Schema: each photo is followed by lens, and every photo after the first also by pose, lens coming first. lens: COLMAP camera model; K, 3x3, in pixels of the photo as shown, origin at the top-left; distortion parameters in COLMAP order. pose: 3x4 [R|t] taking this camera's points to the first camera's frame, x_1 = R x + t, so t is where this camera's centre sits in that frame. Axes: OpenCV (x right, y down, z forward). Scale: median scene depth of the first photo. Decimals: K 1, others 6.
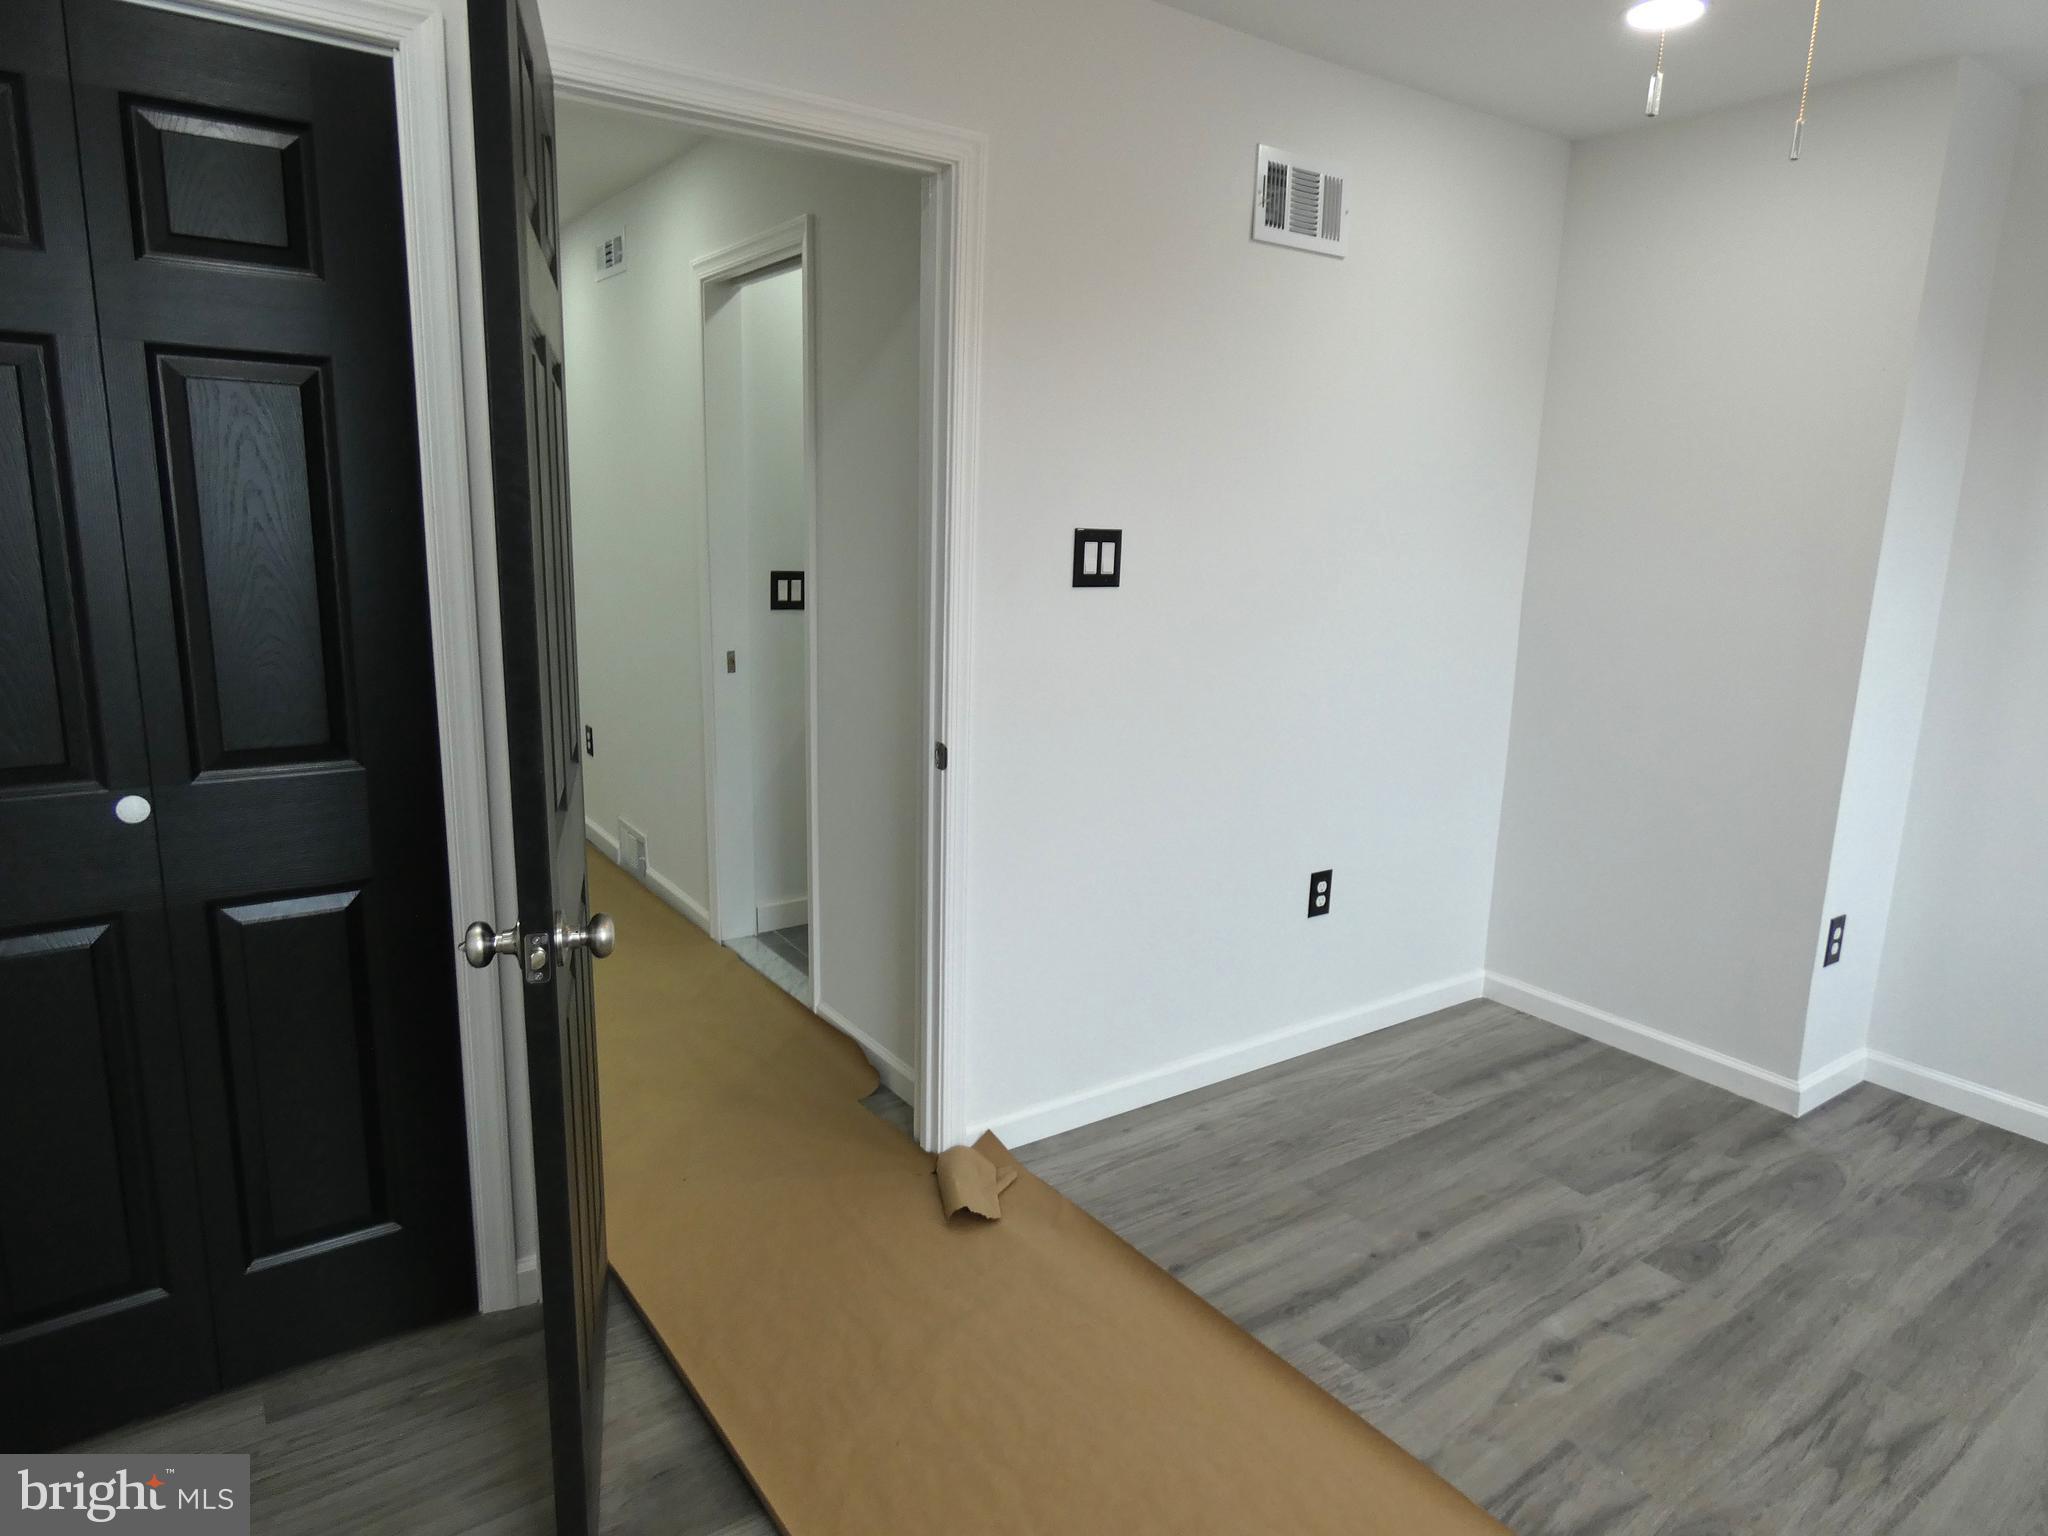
lens RADIAL K [[1218.7, 0, 1028.4], [0, 1218.7, 783.2], [0, 0, 1]] dist [-0.005049, 0.006430]
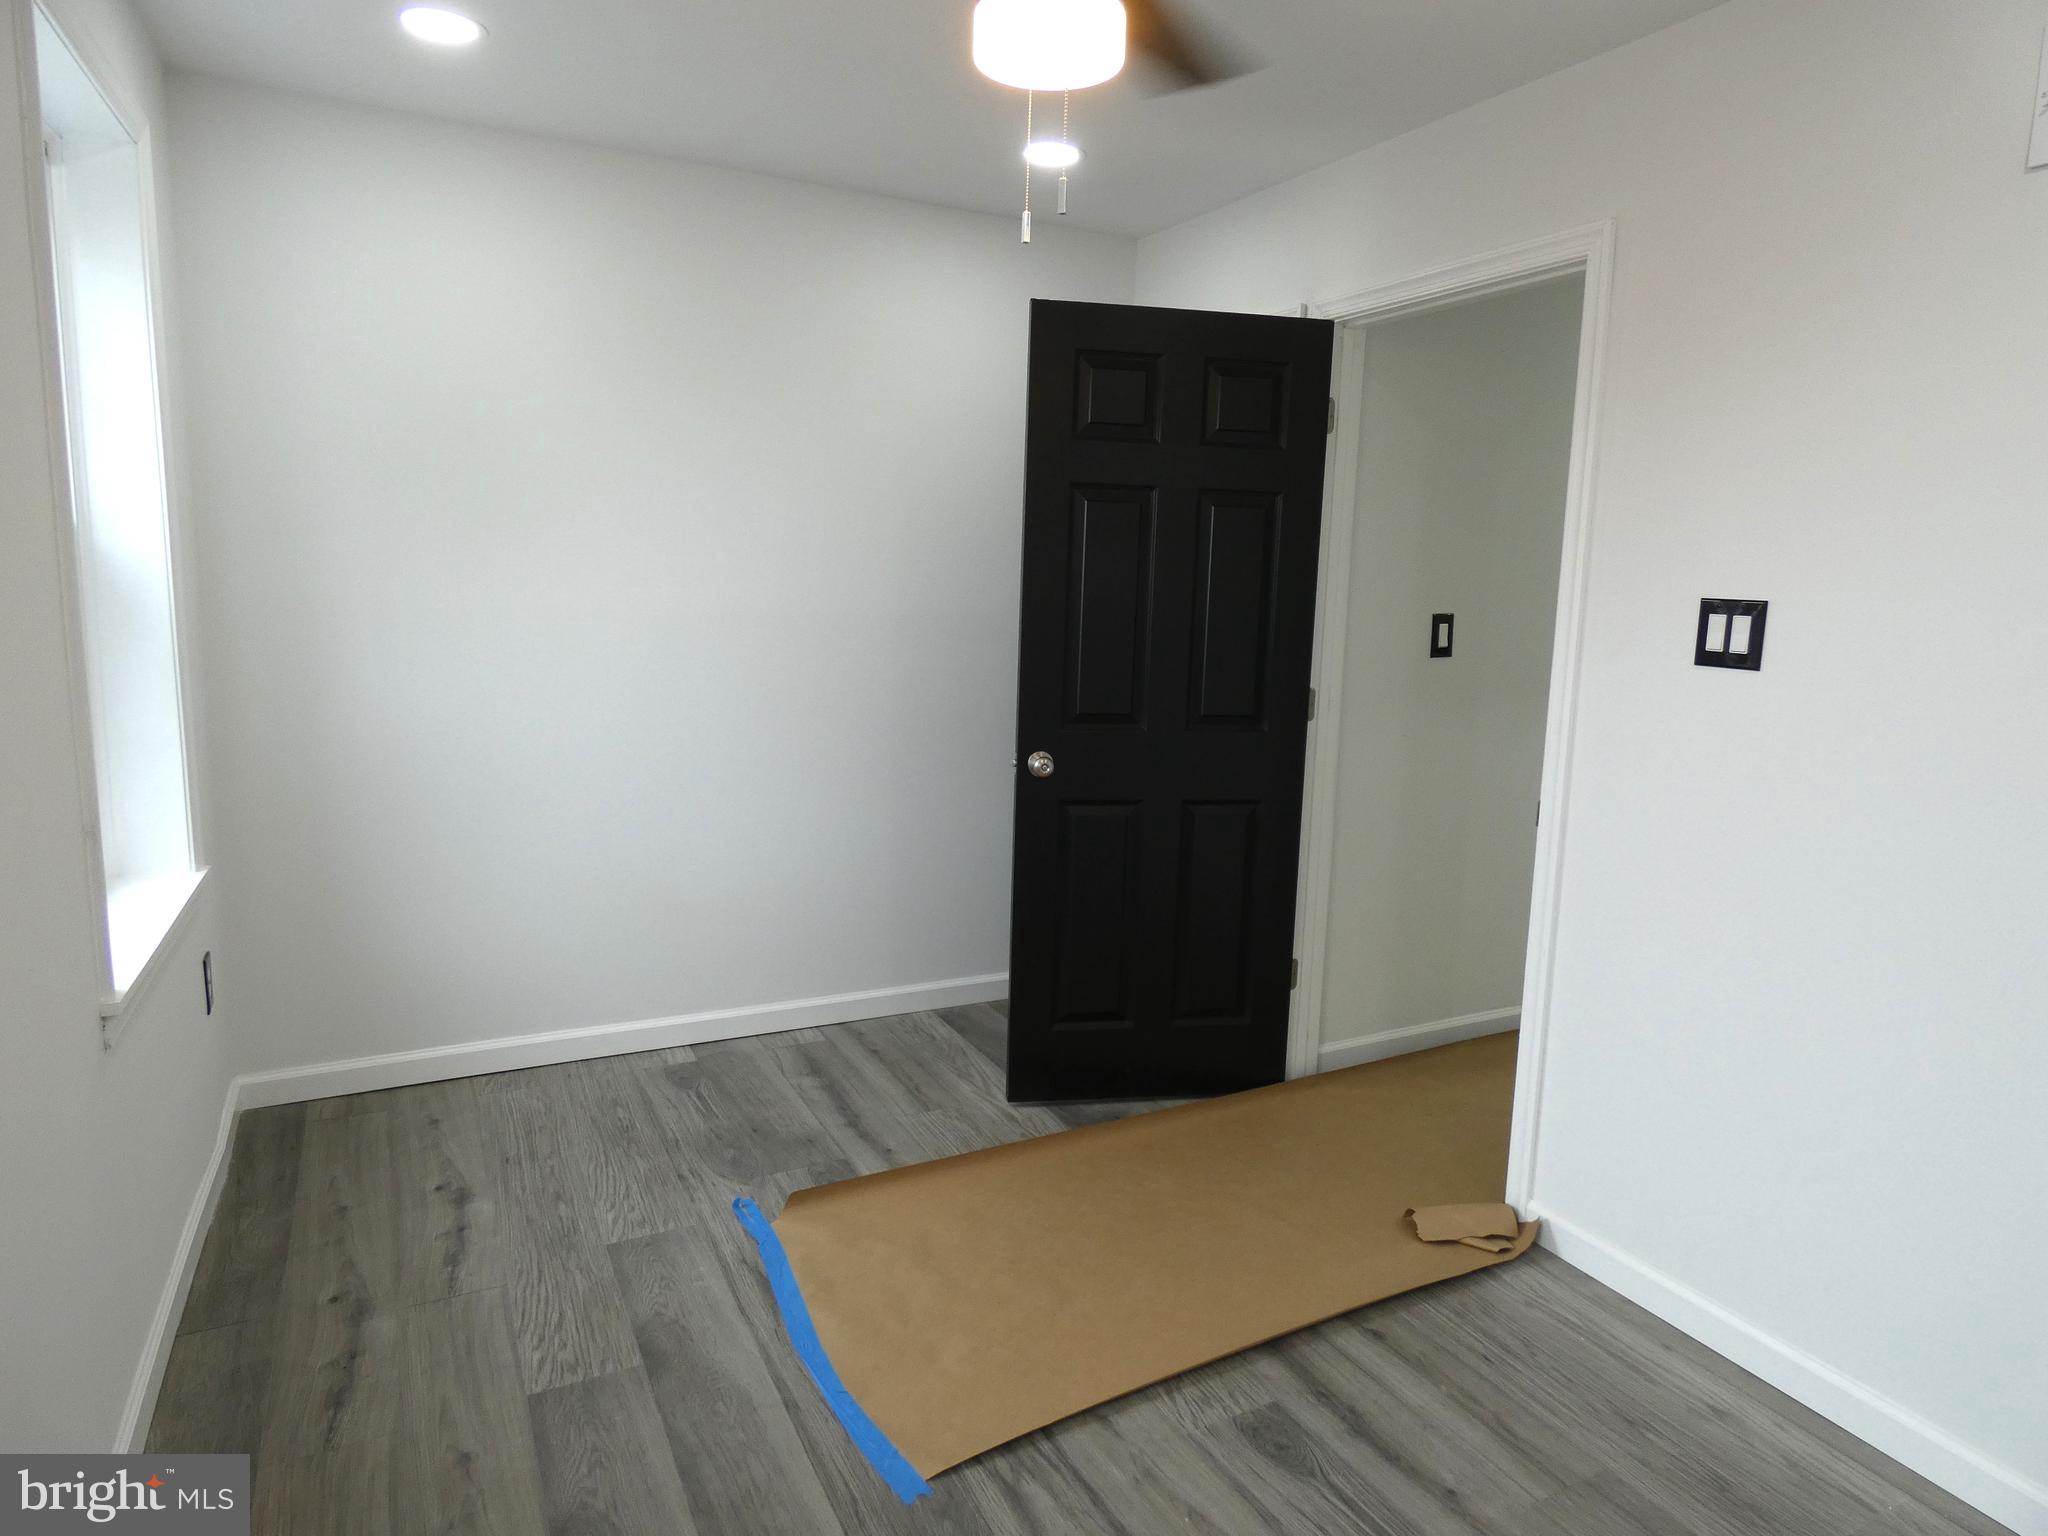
lens RADIAL K [[1218.7, 0, 1037.9], [0, 1218.7, 773.8], [0, 0, 1]] dist [-0.005049, 0.006430]
pose [[-0.115113, 0.138629, -0.983632, 1.000687], [-0.247293, 0.955040, 0.163540, -0.117466], [0.962078, 0.262071, -0.075656, 0.661537]]
